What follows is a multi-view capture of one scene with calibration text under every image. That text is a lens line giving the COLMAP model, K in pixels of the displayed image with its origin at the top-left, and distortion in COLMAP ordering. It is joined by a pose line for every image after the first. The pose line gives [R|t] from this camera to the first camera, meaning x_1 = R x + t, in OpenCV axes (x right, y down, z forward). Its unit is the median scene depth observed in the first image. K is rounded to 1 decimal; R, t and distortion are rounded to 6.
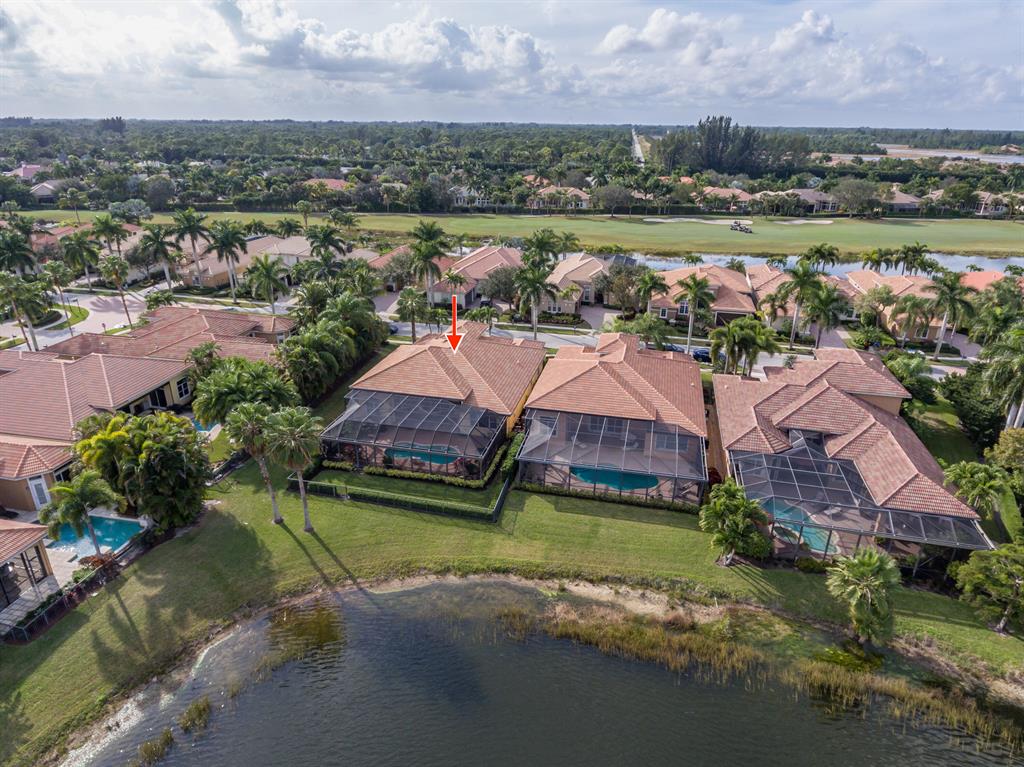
lens RADIAL K [[643.2, 0, 510.8], [0, 643.2, 388.0], [0, 0, 1]] dist [-0.010266, -0.000069]
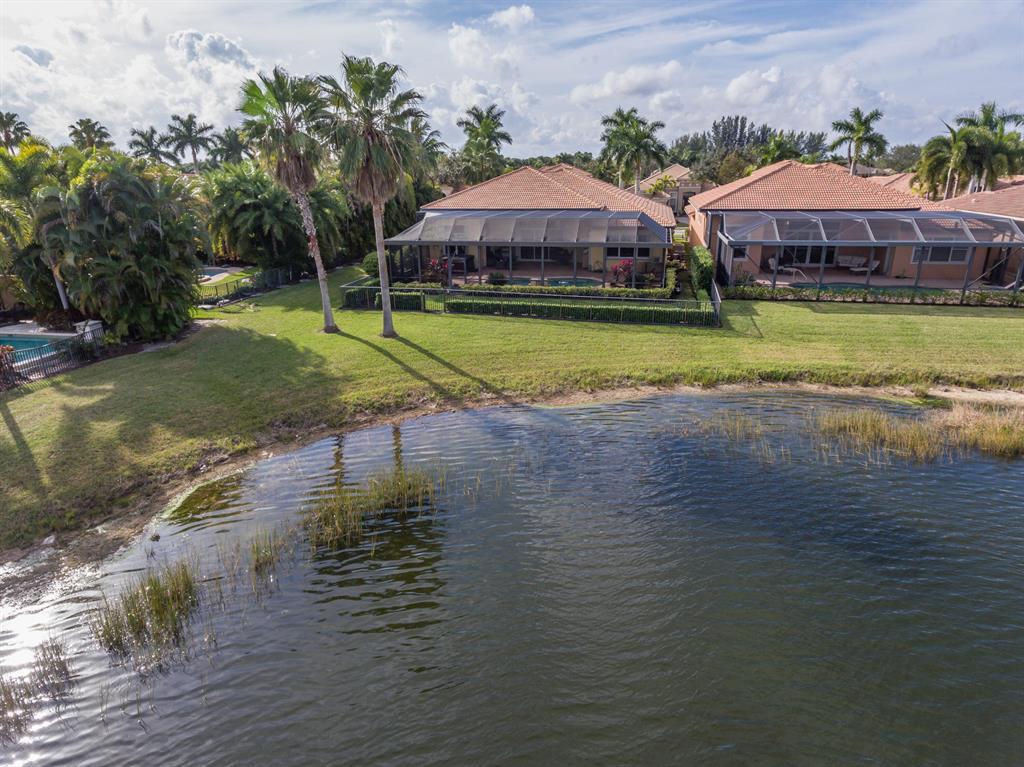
lens RADIAL K [[643.2, 0, 513.2], [0, 643.2, 381.4], [0, 0, 1]] dist [-0.010266, -0.000069]
pose [[0.999564, -0.028764, -0.006598, -0.211479], [0.028365, 0.998126, -0.054217, 0.295068], [0.008145, 0.054006, 0.998507, 0.470168]]
